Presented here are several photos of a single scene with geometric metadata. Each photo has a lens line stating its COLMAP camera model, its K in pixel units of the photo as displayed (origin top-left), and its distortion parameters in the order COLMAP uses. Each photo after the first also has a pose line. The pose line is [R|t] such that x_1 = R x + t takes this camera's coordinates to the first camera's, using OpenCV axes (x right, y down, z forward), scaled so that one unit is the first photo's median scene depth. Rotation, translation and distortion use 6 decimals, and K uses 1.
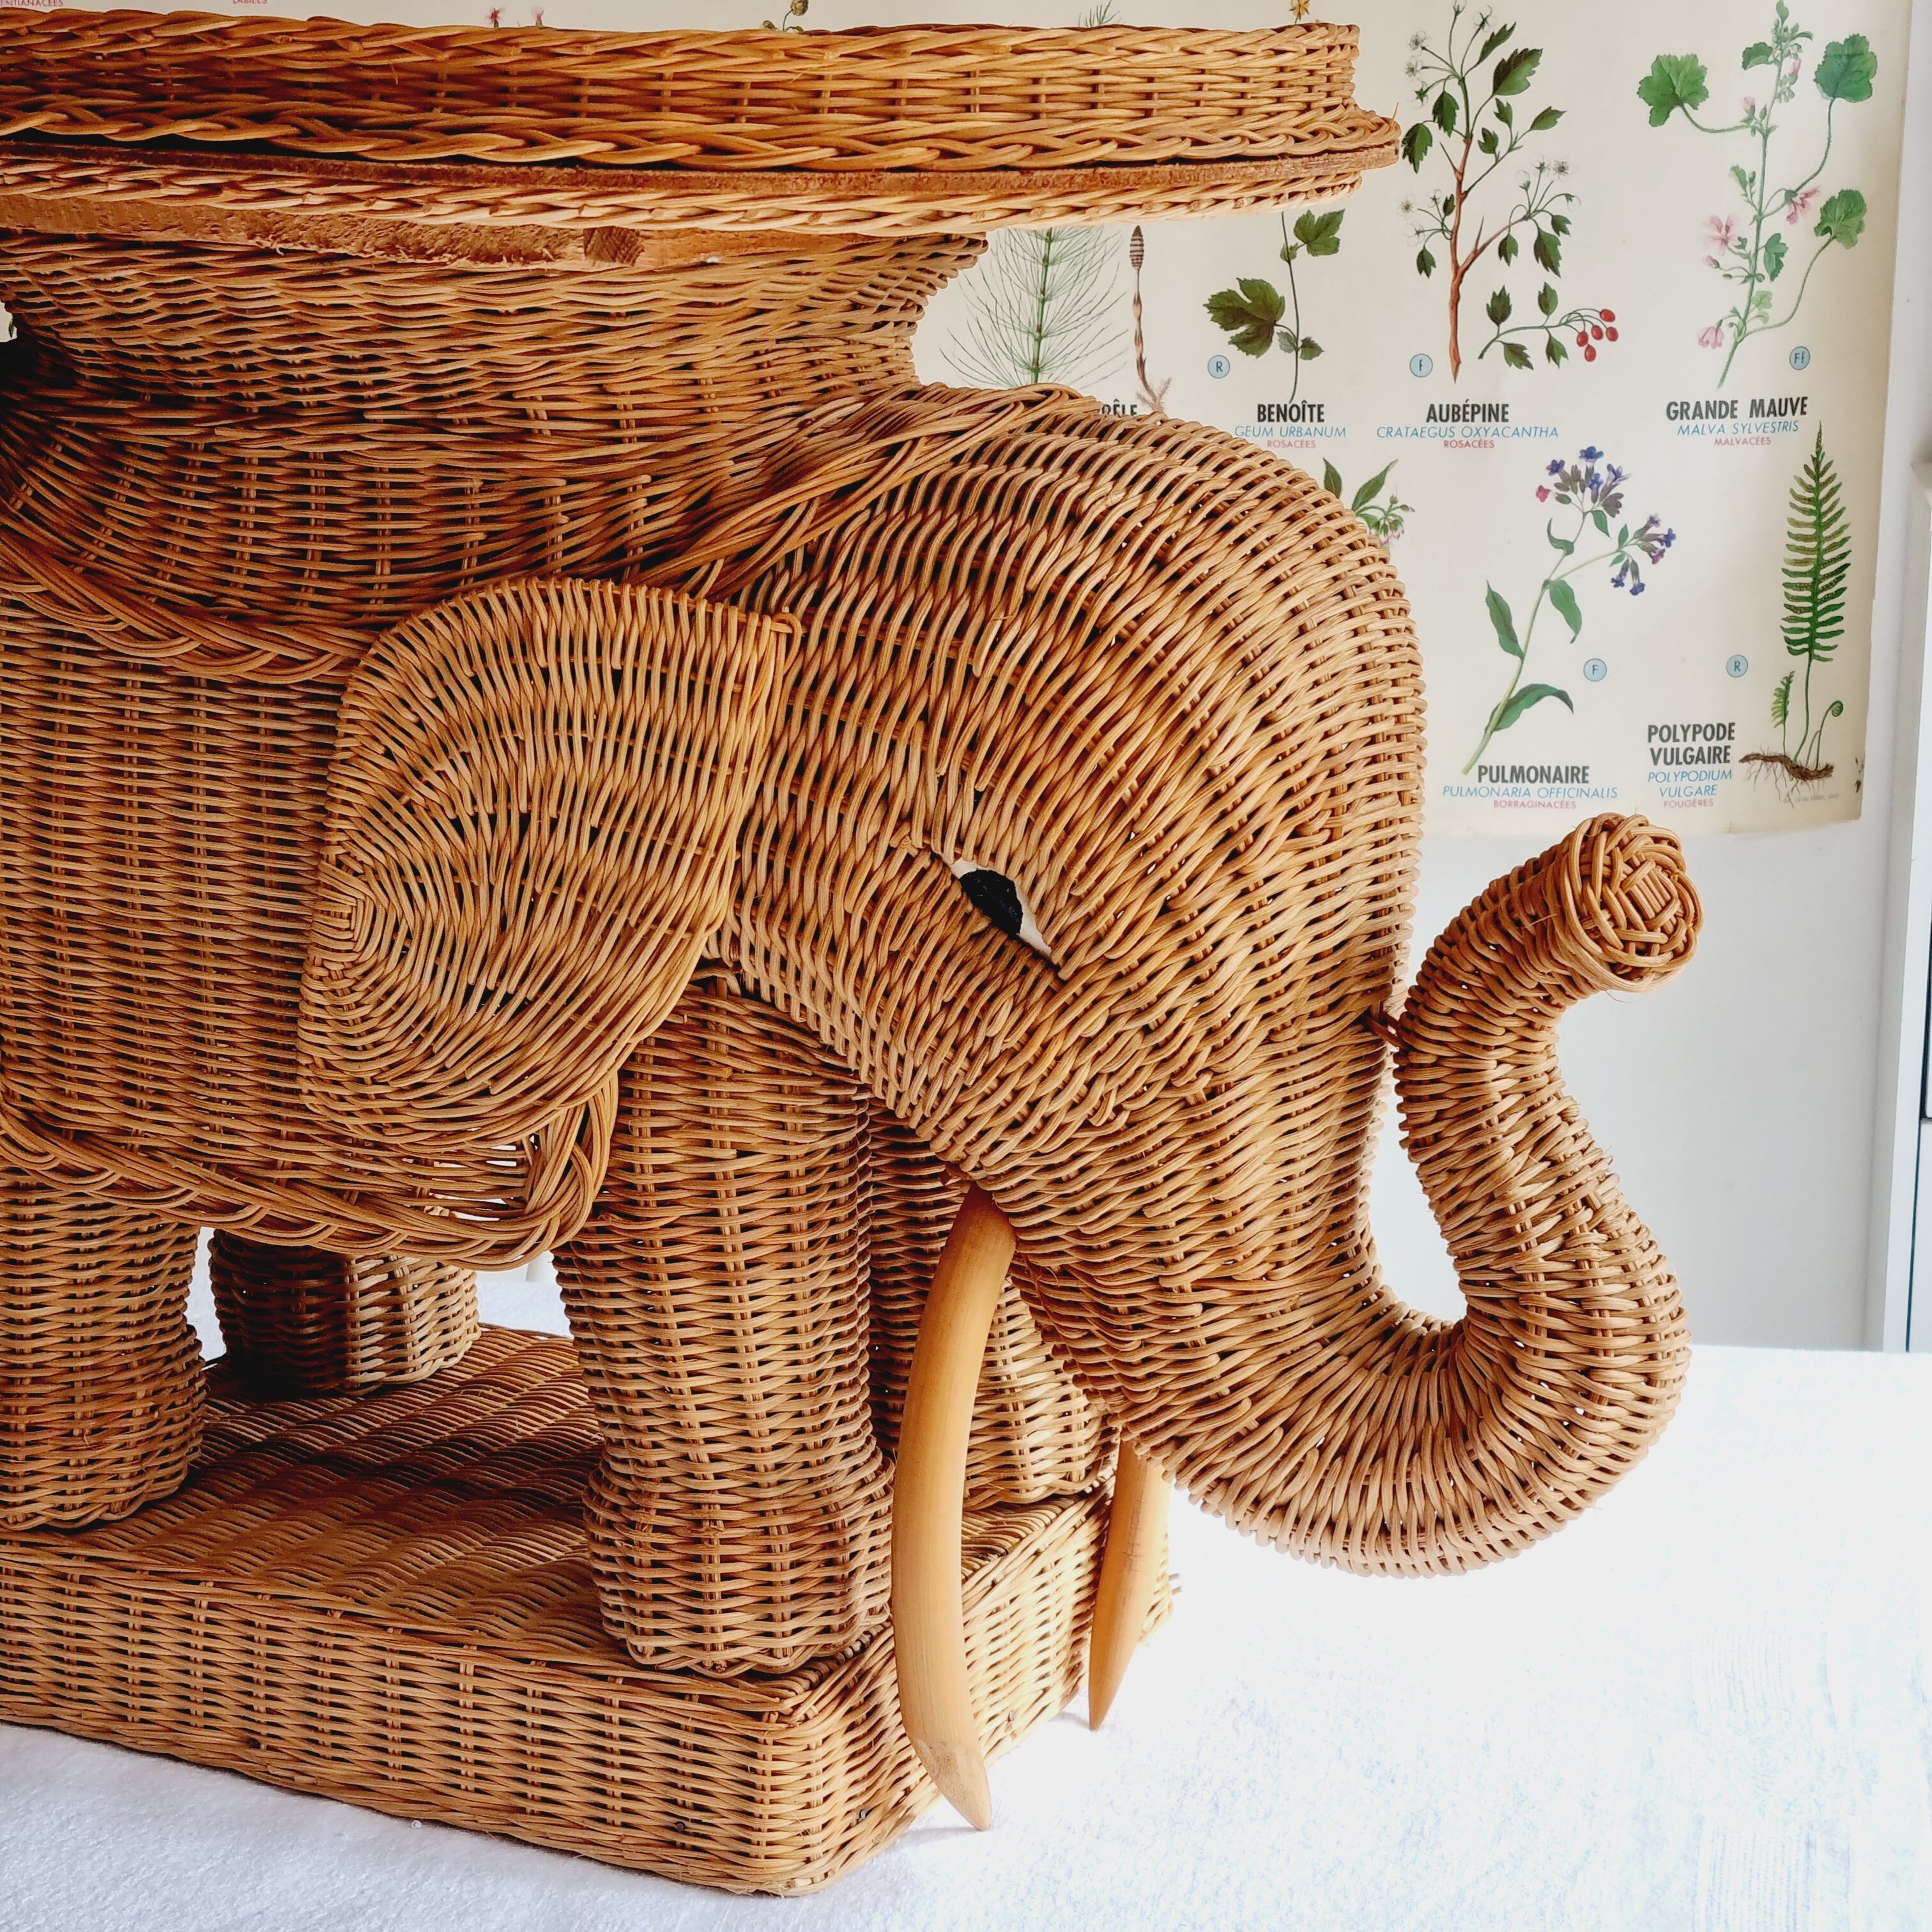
lens RADIAL K [[3880.7, 0, 1041.6], [0, 3880.7, 1108.5], [0, 0, 1]] dist [0.049826, 0.000000]
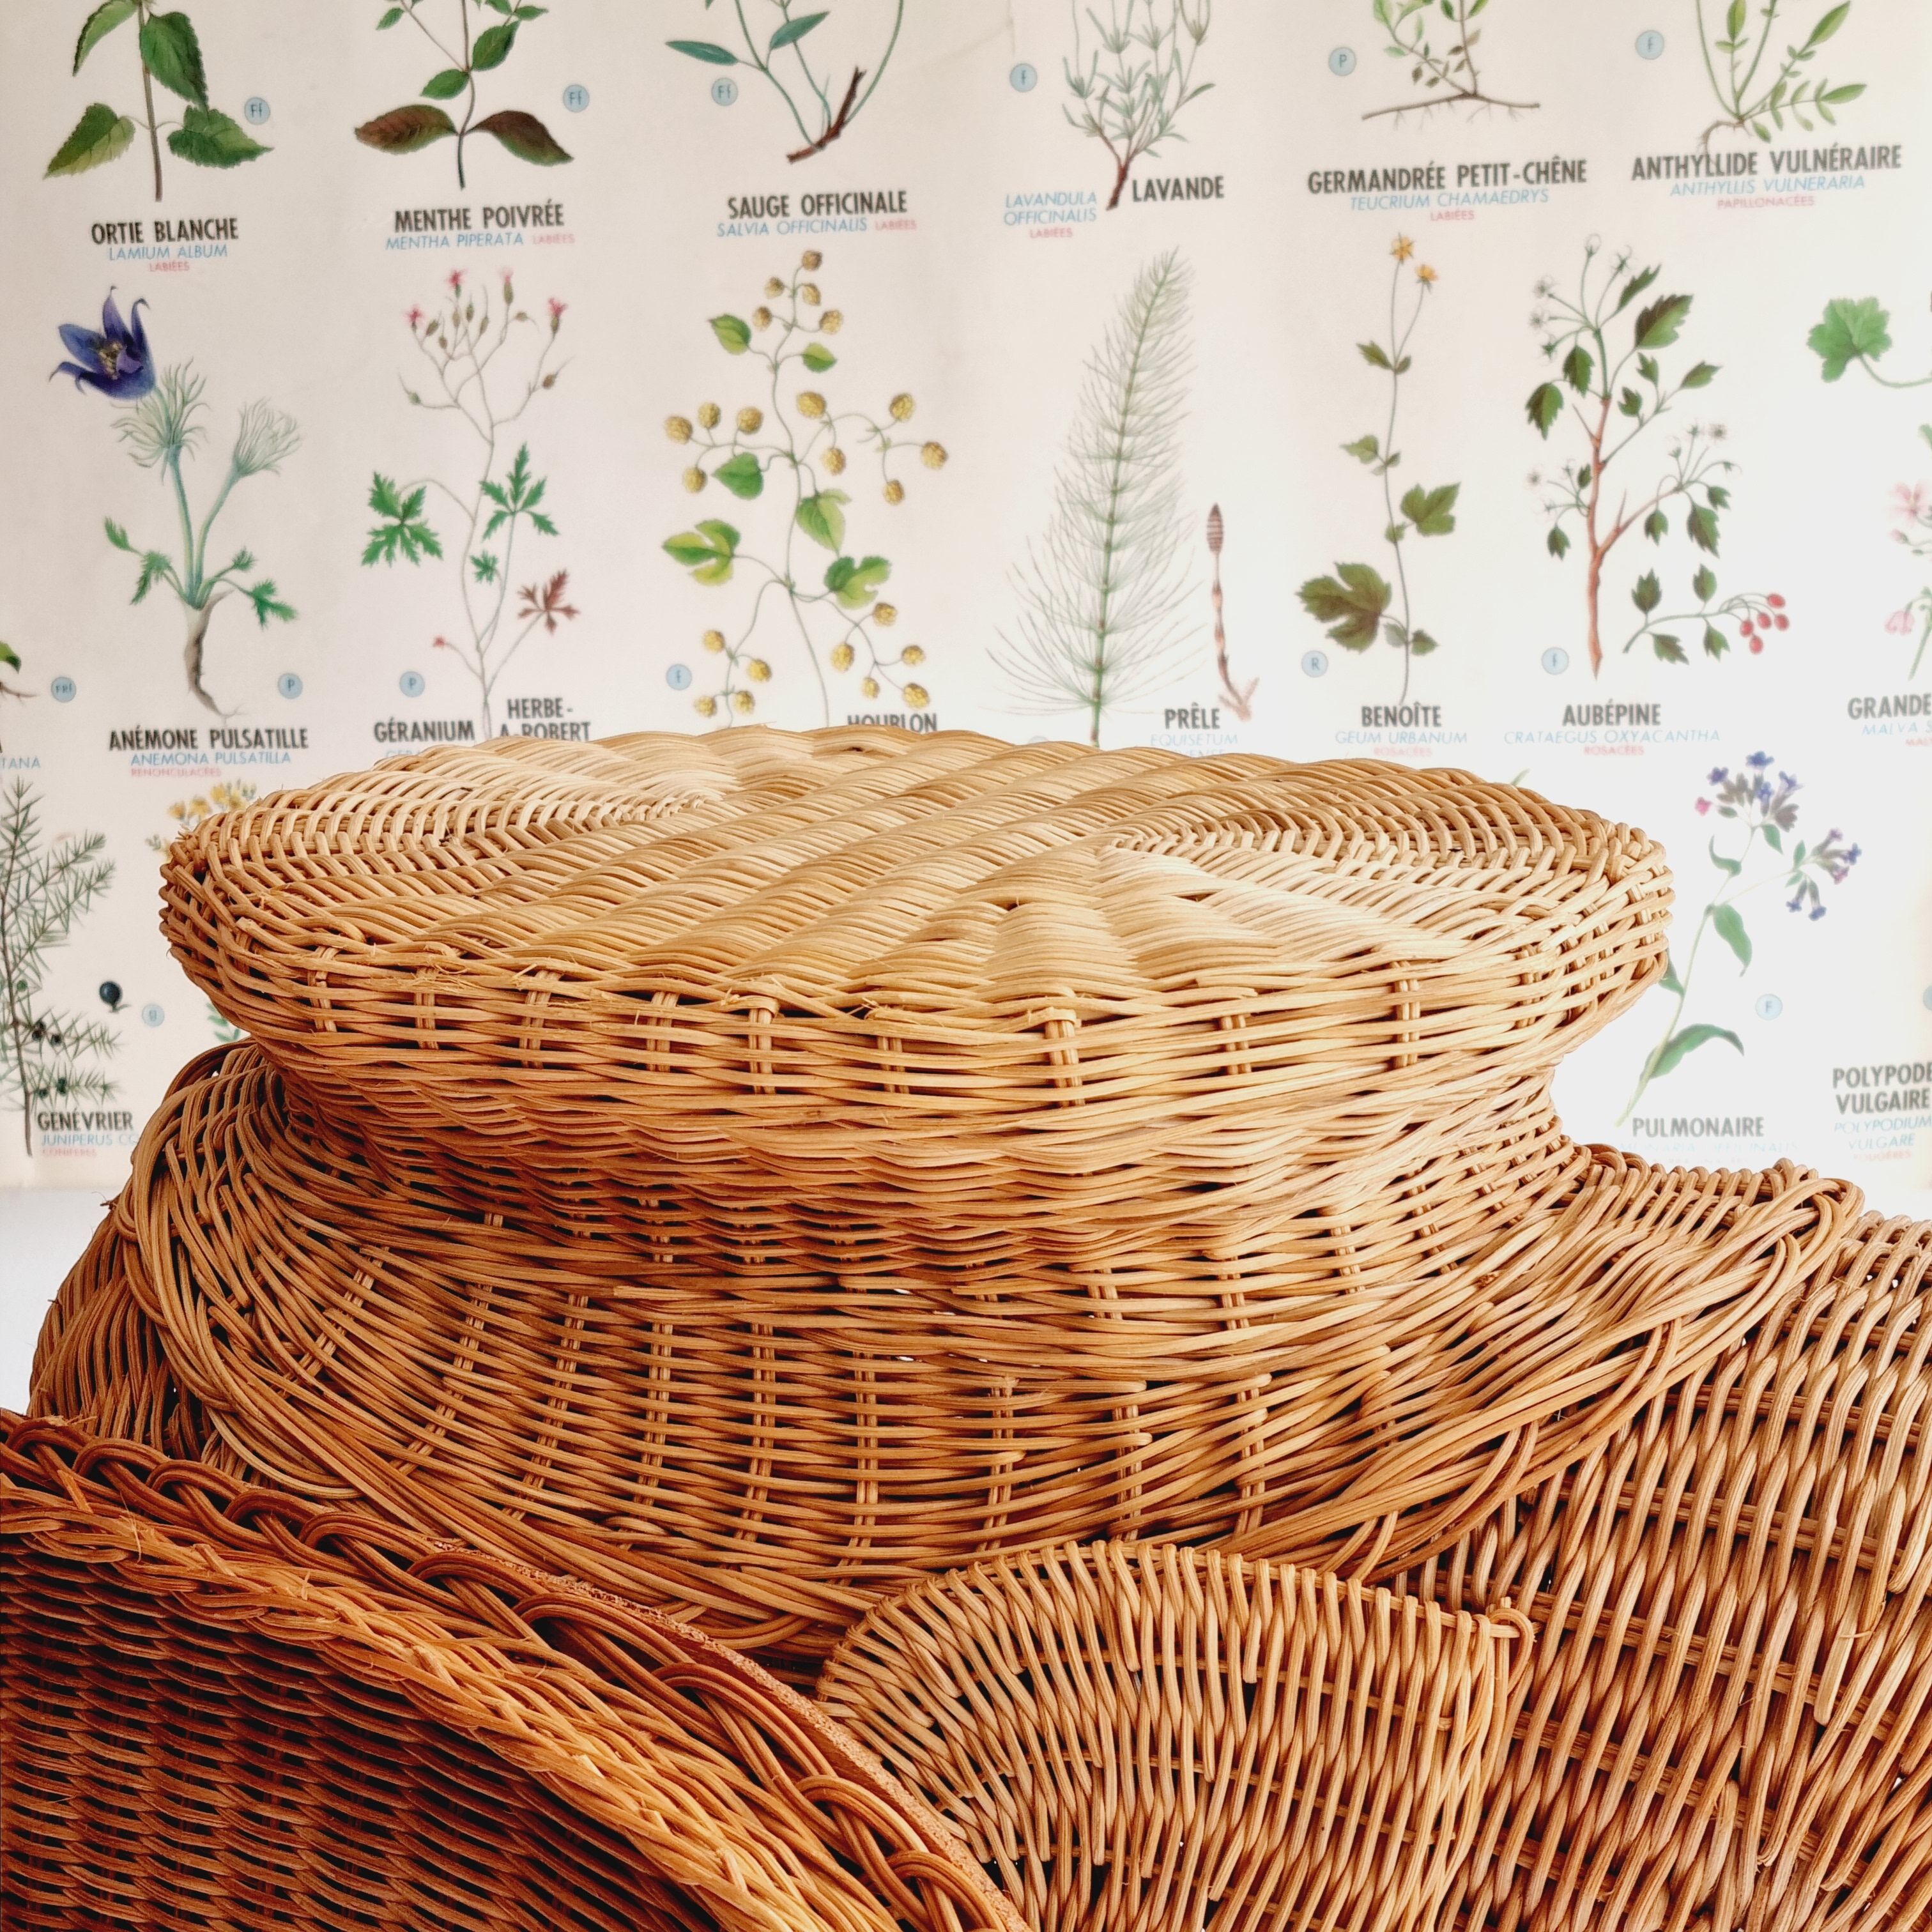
lens RADIAL K [[3941.9, 0, 962.7], [0, 3941.9, 1060.2], [0, 0, 1]] dist [0.060830, 0.000000]
pose [[0.999455, -0.031739, 0.009036, -0.156888], [0.031751, 0.999495, -0.001242, -0.215444], [-0.008992, 0.001528, 0.999958, 0.295558]]
